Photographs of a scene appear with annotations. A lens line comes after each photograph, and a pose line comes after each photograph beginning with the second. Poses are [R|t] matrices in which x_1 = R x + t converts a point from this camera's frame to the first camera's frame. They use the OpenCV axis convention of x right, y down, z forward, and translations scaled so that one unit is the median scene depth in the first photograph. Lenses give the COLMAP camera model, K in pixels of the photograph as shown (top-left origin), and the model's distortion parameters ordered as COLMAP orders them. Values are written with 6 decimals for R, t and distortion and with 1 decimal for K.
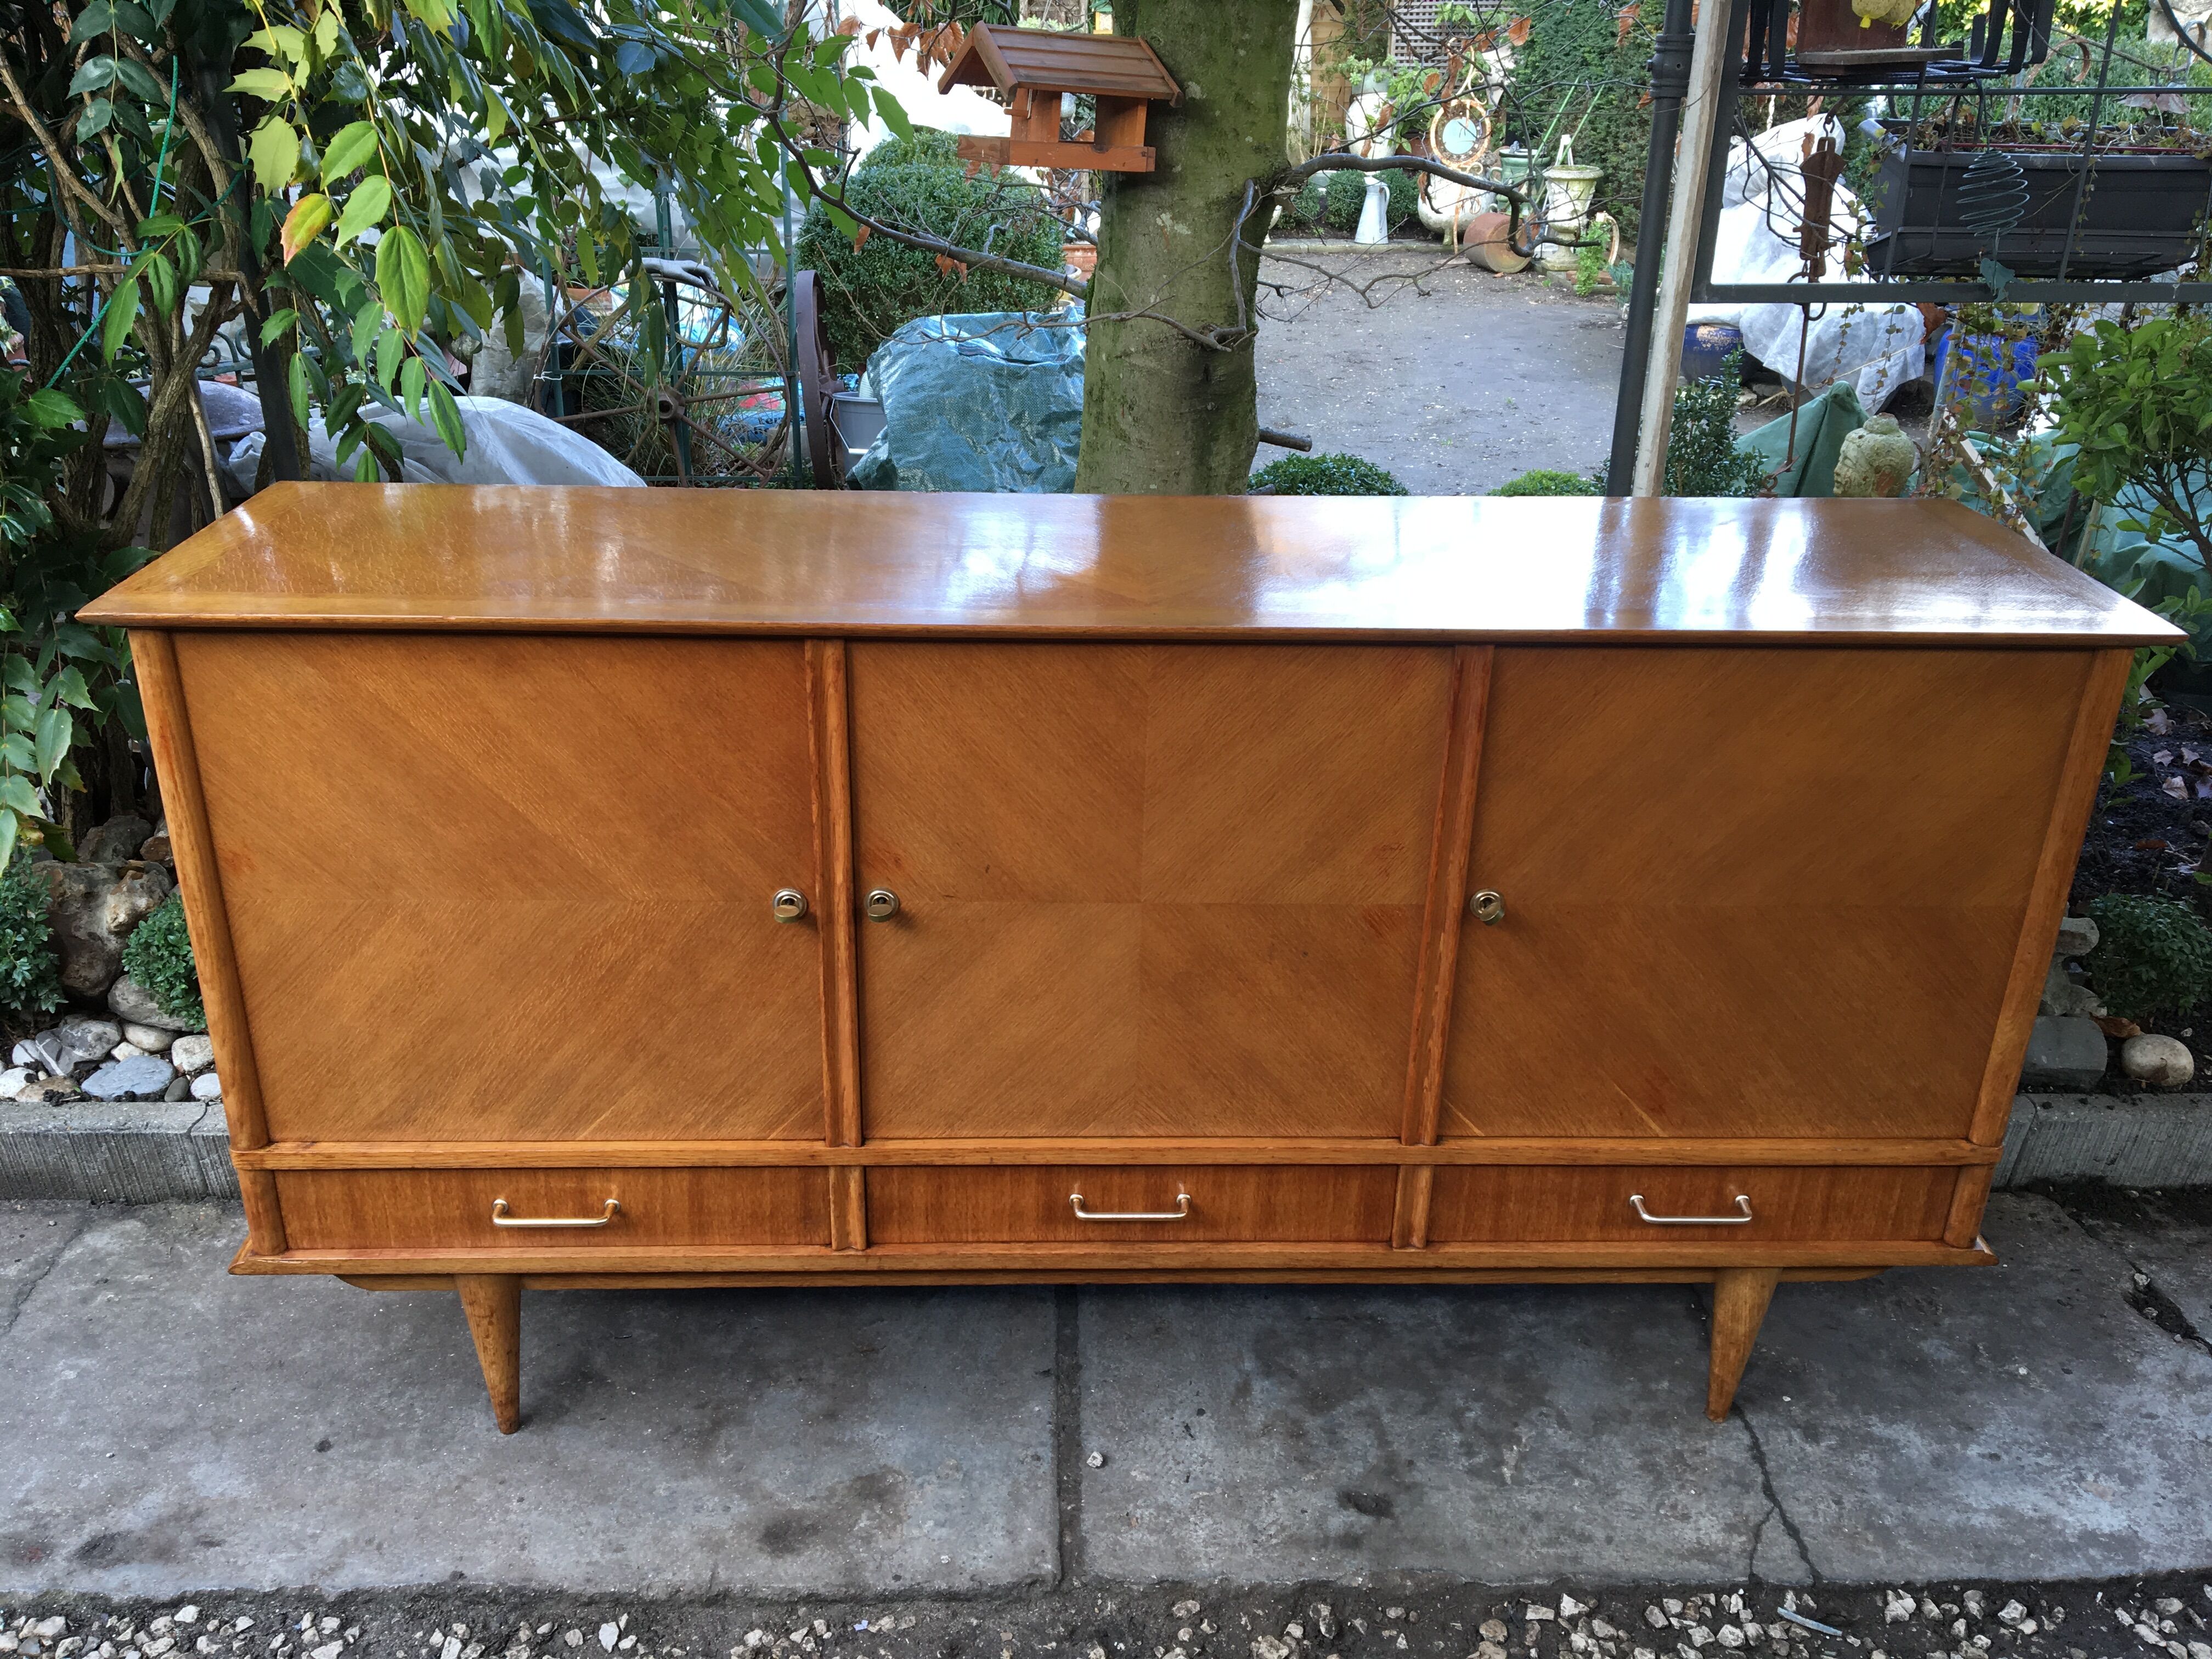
lens RADIAL K [[1853.4, 0, 1109.8], [0, 1853.4, 827.3], [0, 0, 1]] dist [0.078849, -0.104536]
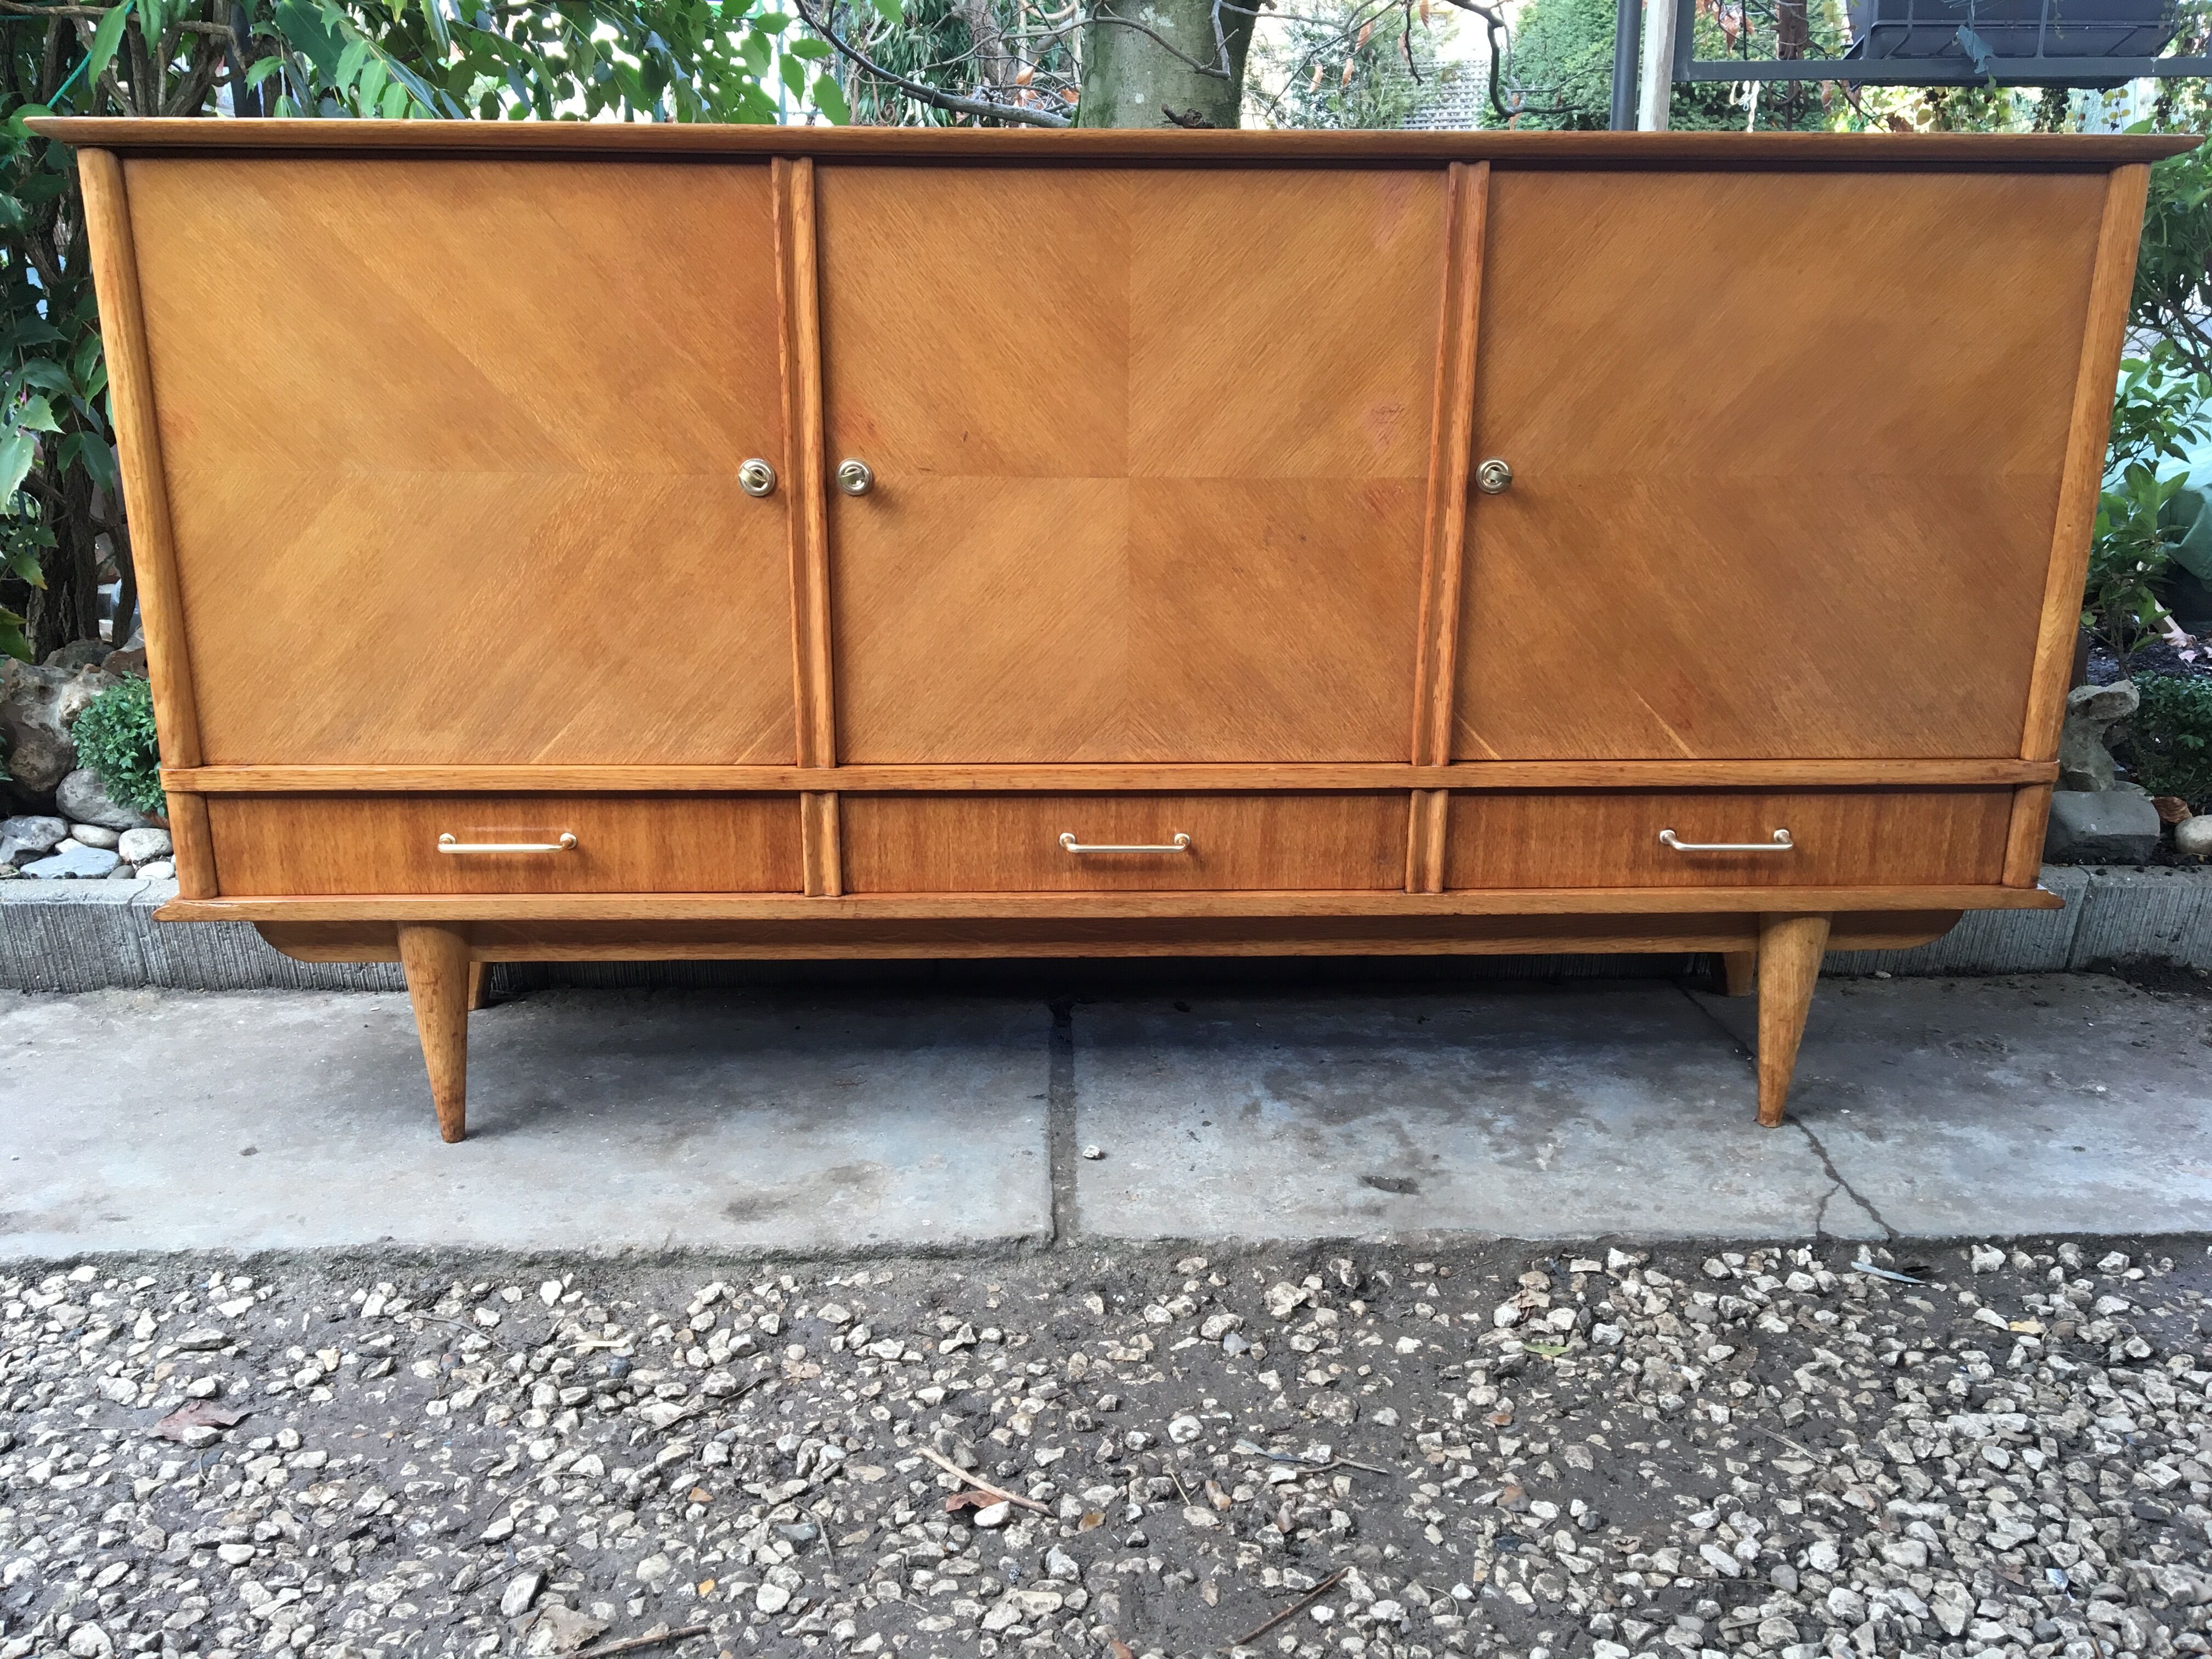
lens RADIAL K [[1853.4, 0, 1108.6], [0, 1853.4, 830.4], [0, 0, 1]] dist [0.078849, -0.104536]
pose [[0.999865, -0.015639, -0.005032, 0.008111], [0.014752, 0.989482, -0.143904, 0.333945], [0.007229, 0.143810, 0.989579, 0.079853]]
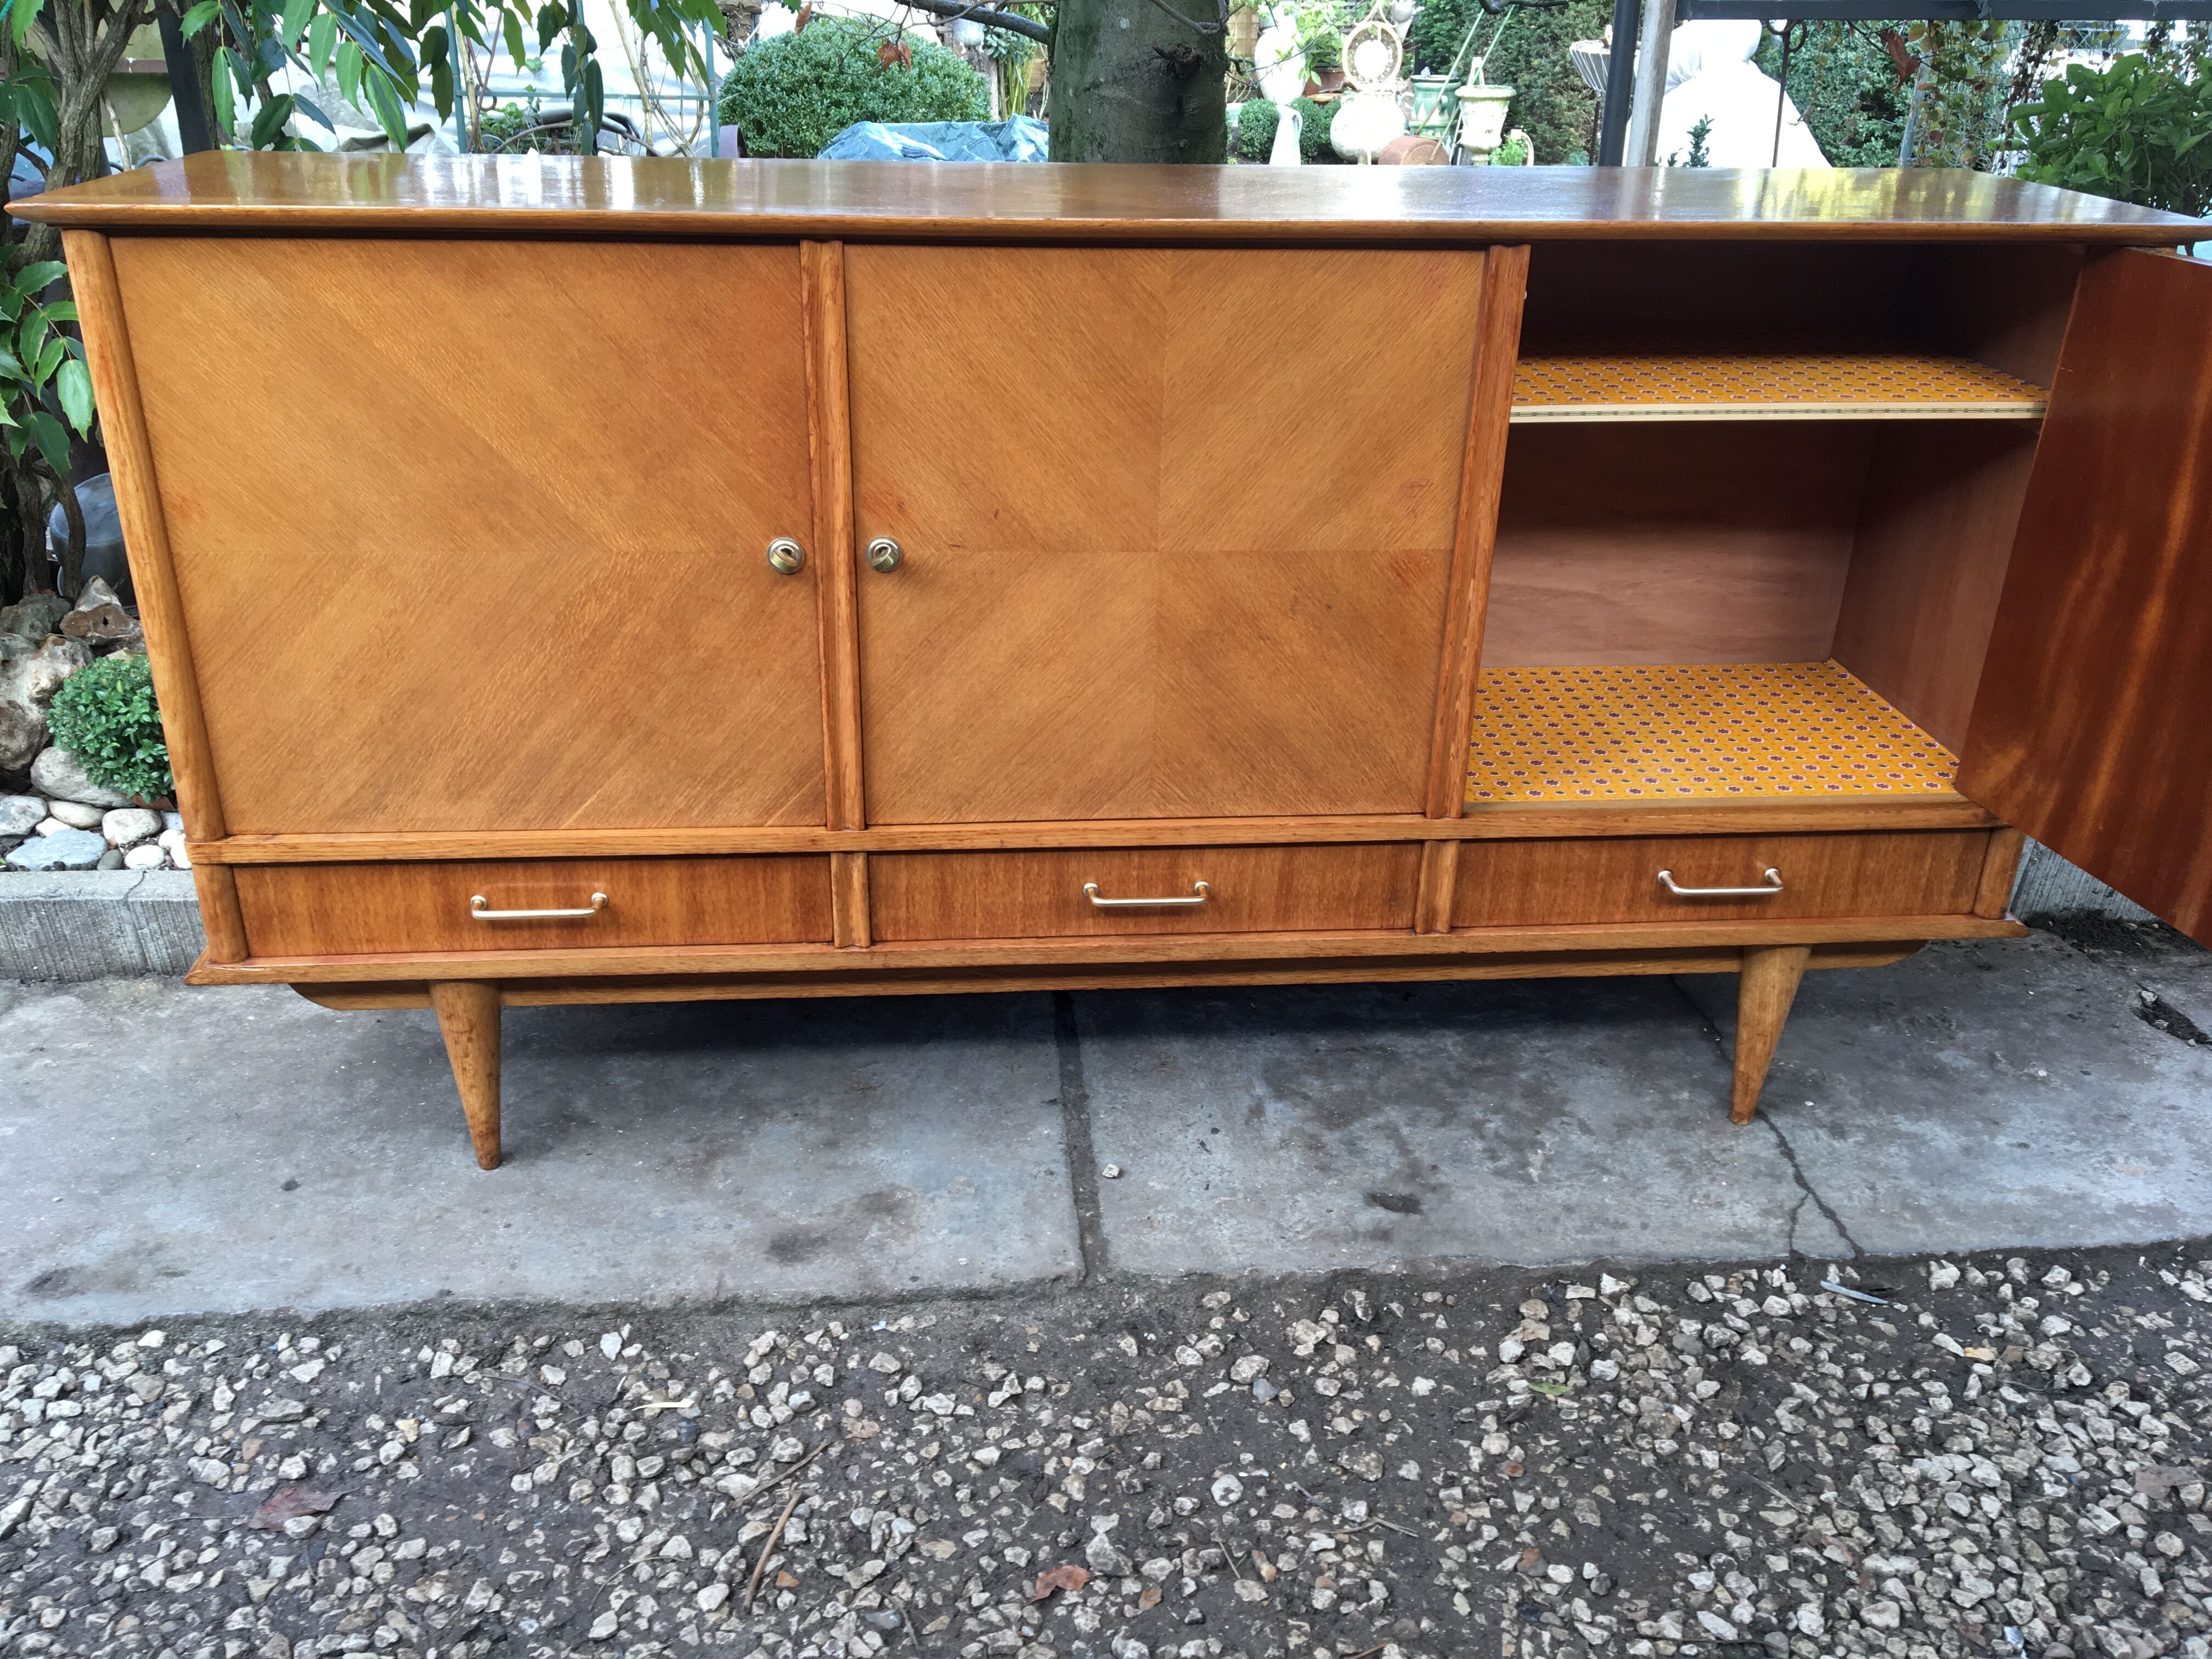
lens RADIAL K [[1853.4, 0, 1106.7], [0, 1853.4, 830.0], [0, 0, 1]] dist [0.078849, -0.104536]
pose [[0.998615, -0.024360, 0.046637, -0.053674], [0.024065, 0.999687, 0.006858, 0.165664], [-0.046790, -0.005726, 0.998888, 0.047510]]
